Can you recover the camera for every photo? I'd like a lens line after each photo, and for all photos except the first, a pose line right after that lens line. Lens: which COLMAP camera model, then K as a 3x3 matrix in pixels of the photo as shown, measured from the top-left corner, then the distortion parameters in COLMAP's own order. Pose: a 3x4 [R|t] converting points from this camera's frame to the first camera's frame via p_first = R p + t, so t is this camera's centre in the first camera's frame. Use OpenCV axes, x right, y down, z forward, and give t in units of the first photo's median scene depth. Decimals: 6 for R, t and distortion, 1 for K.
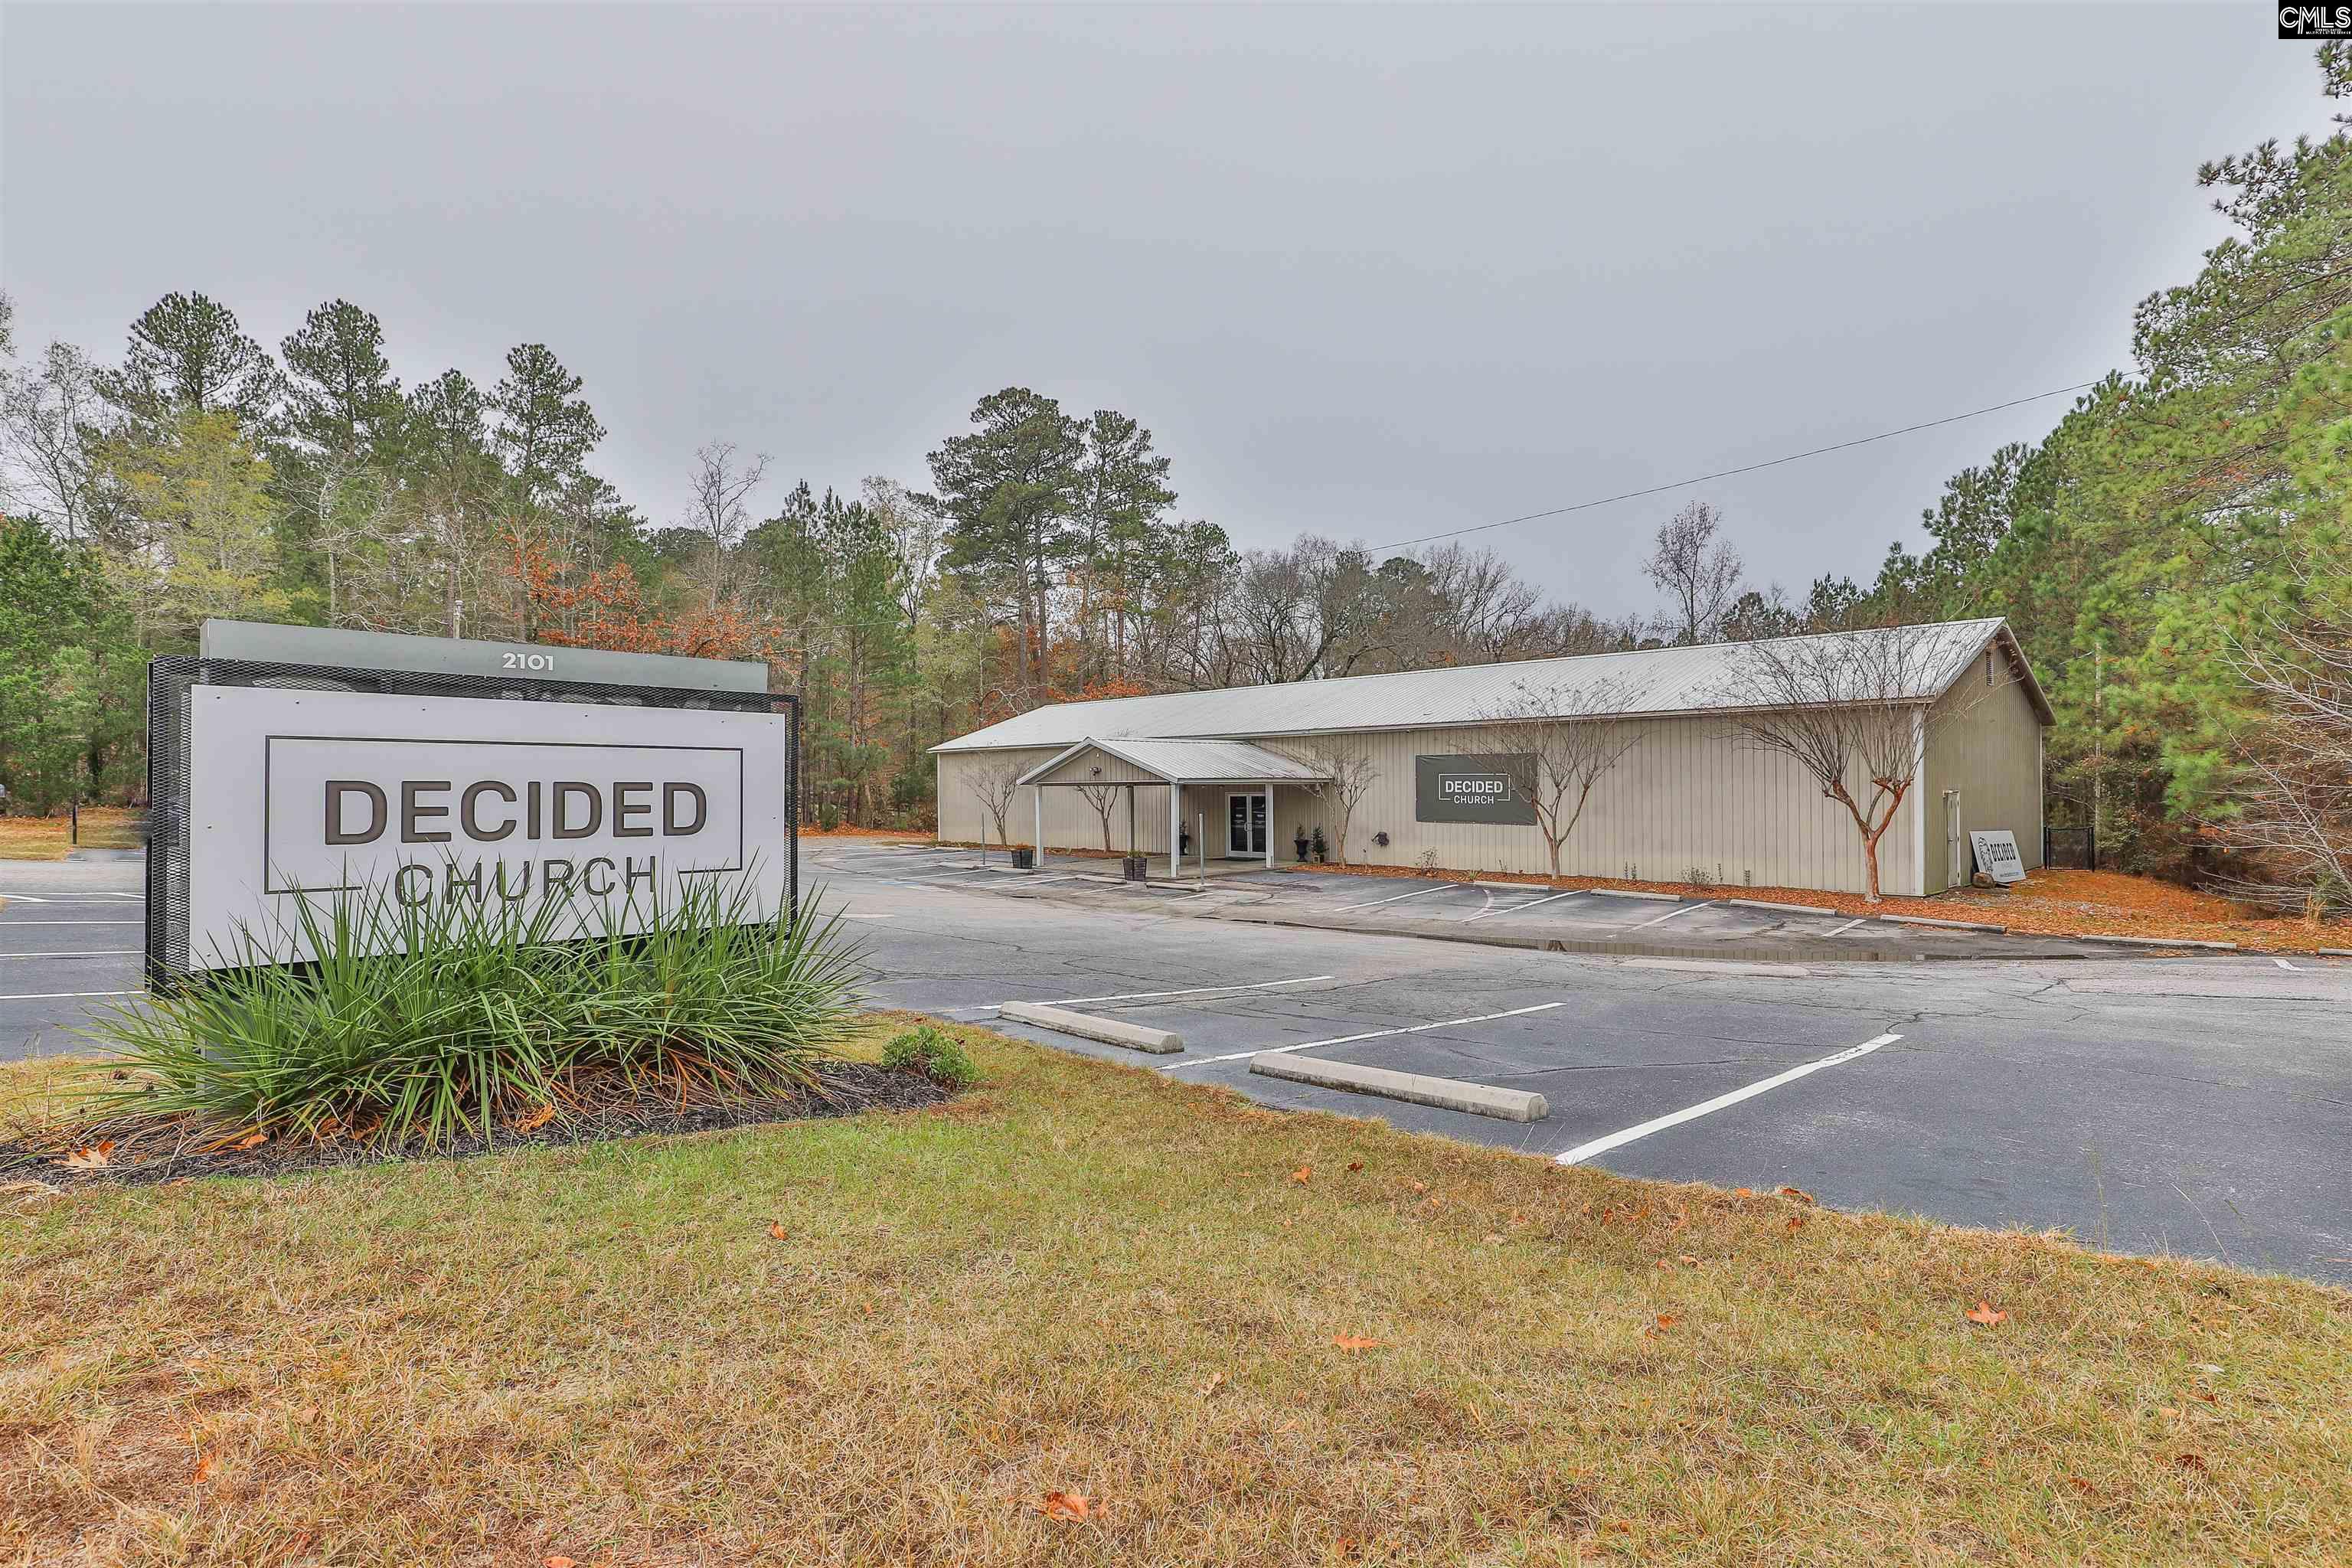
lens RADIAL K [[1159.0, 0, 1172.0], [0, 1159.0, 786.1], [0, 0, 1]] dist [-0.020237, 0.001041]
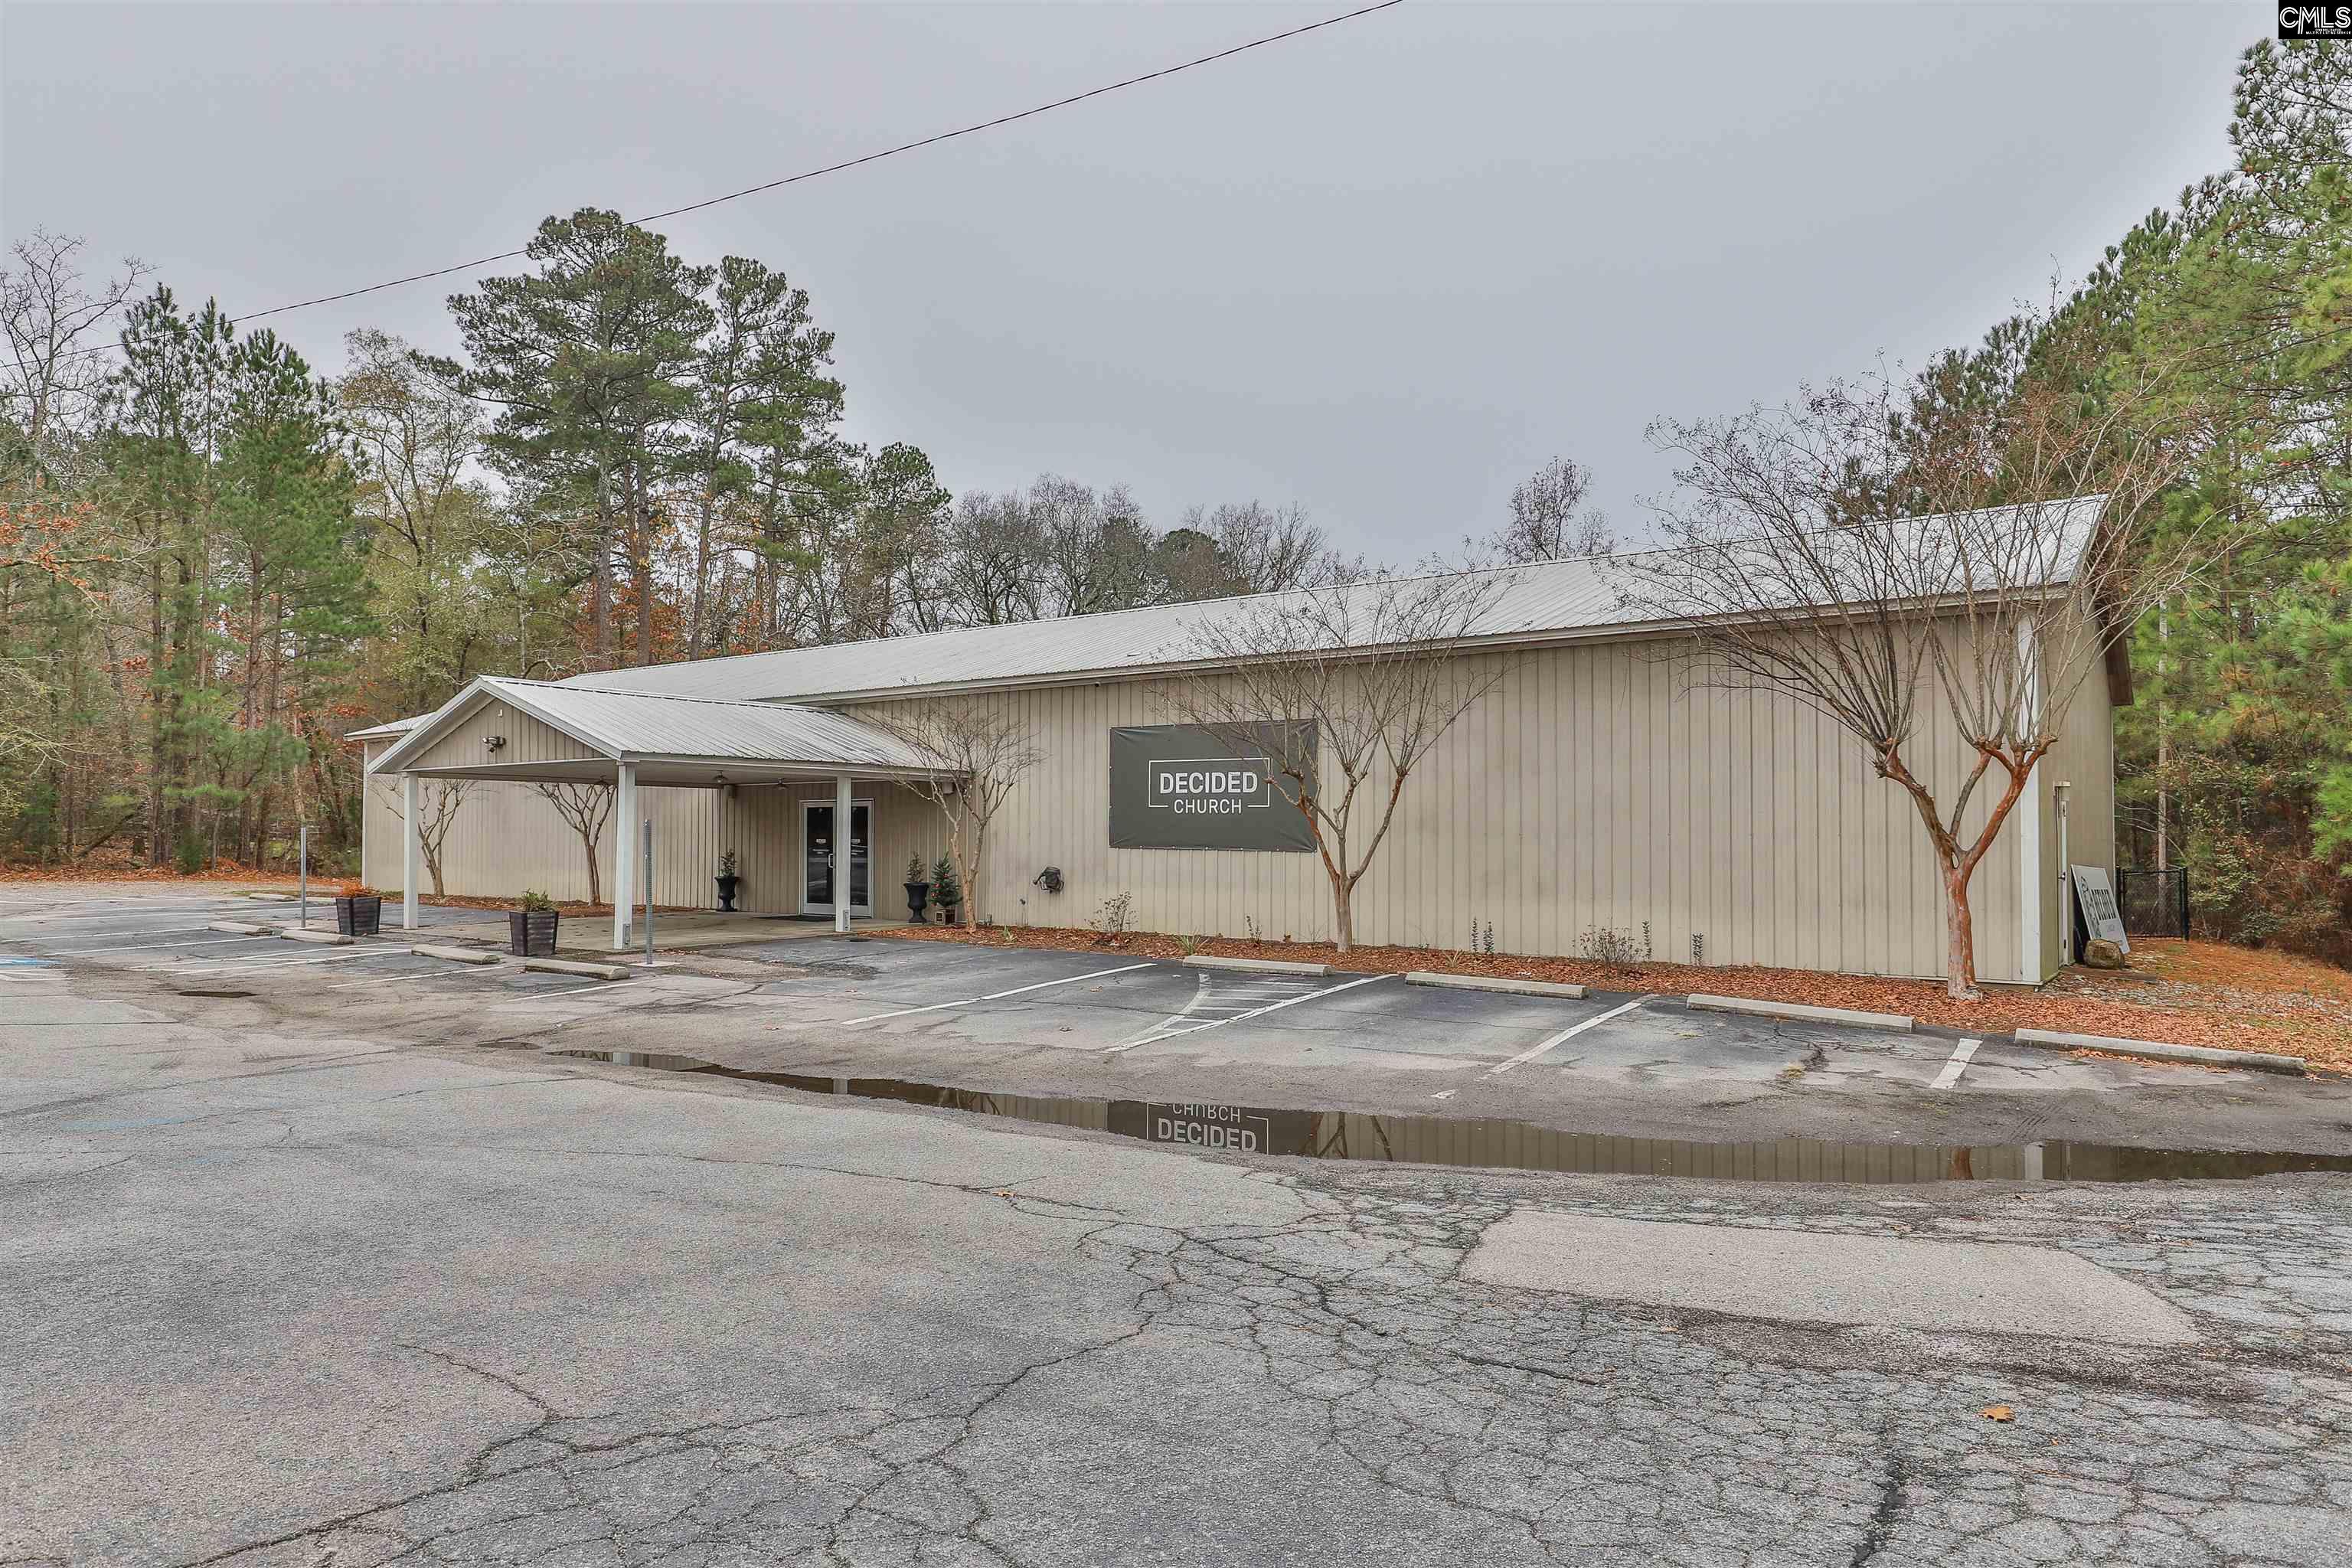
lens RADIAL K [[1428.5, 0, 1190.5], [0, 1428.5, 798.0], [0, 0, 1]] dist [-0.007146, 0.002174]
pose [[0.983273, 0.018020, 0.181246, 0.115690], [-0.012588, 0.999438, -0.031074, 0.025370], [-0.181704, 0.028273, 0.982947, 0.300637]]
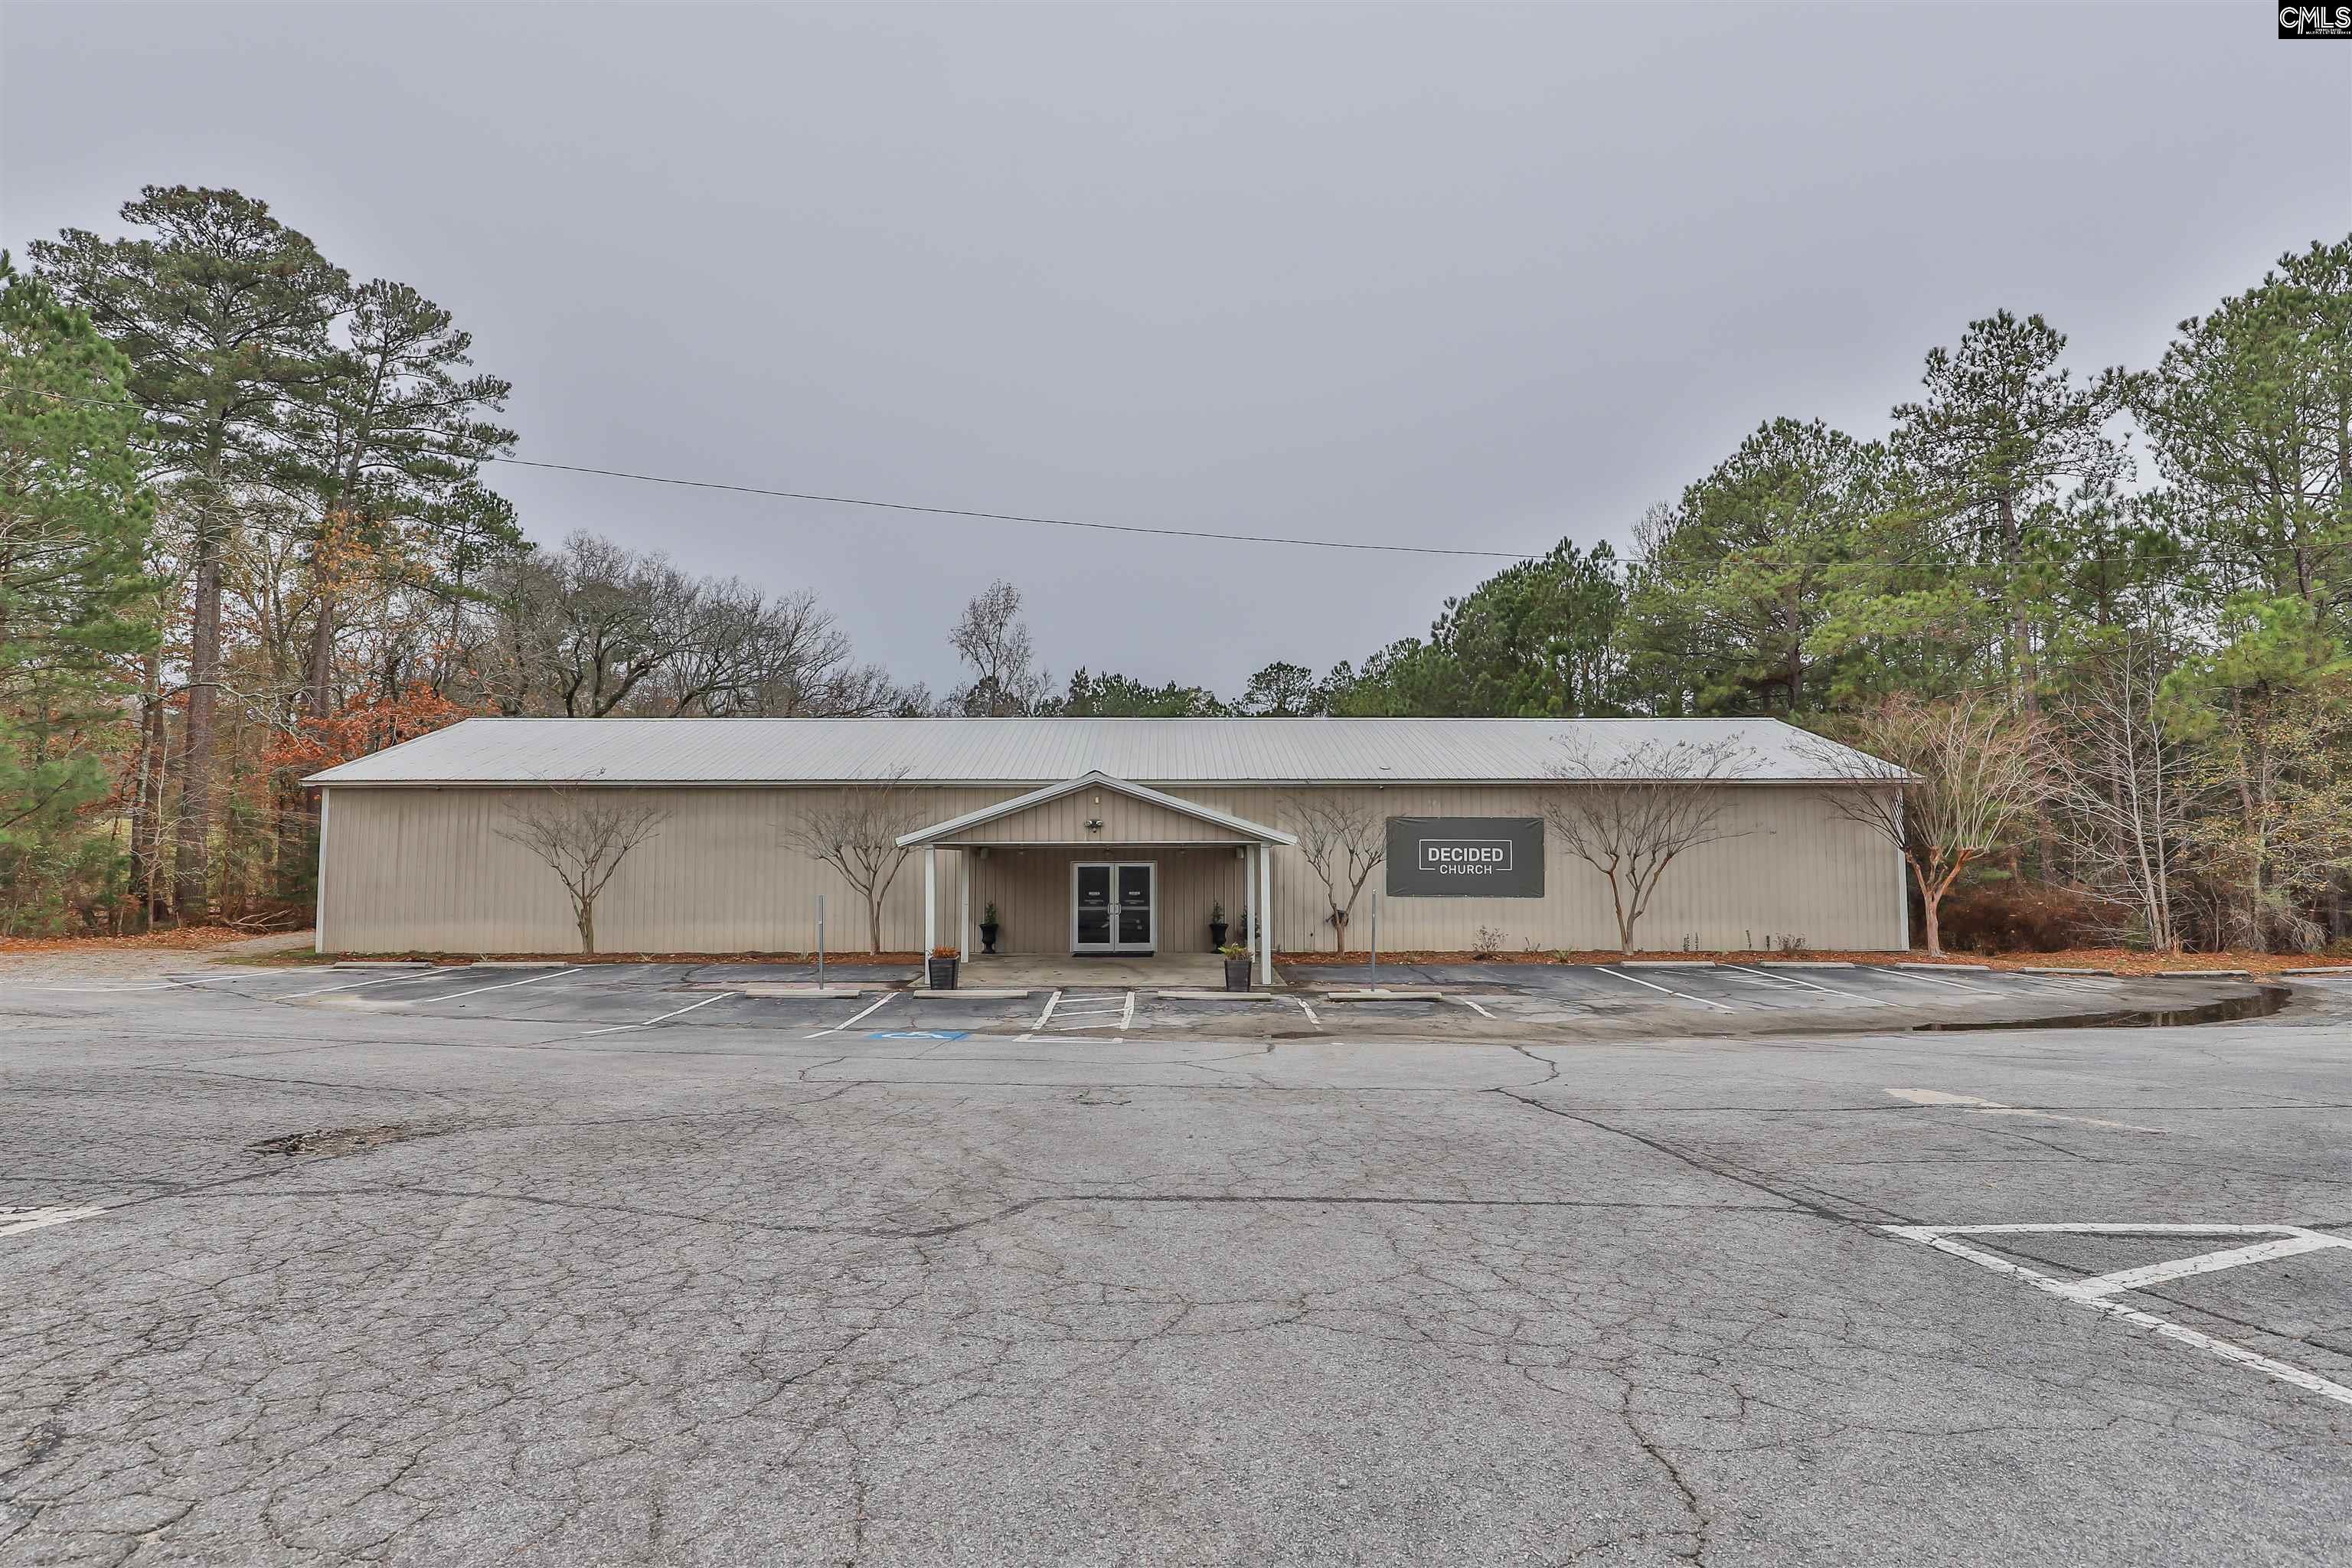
lens RADIAL K [[1159.0, 0, 1178.1], [0, 1159.0, 773.4], [0, 0, 1]] dist [-0.020237, 0.001041]
pose [[0.666936, 0.059695, 0.742720, -0.475158], [-0.003604, 0.997032, -0.076899, 0.006504], [-0.745106, 0.048610, 0.665172, 0.510188]]
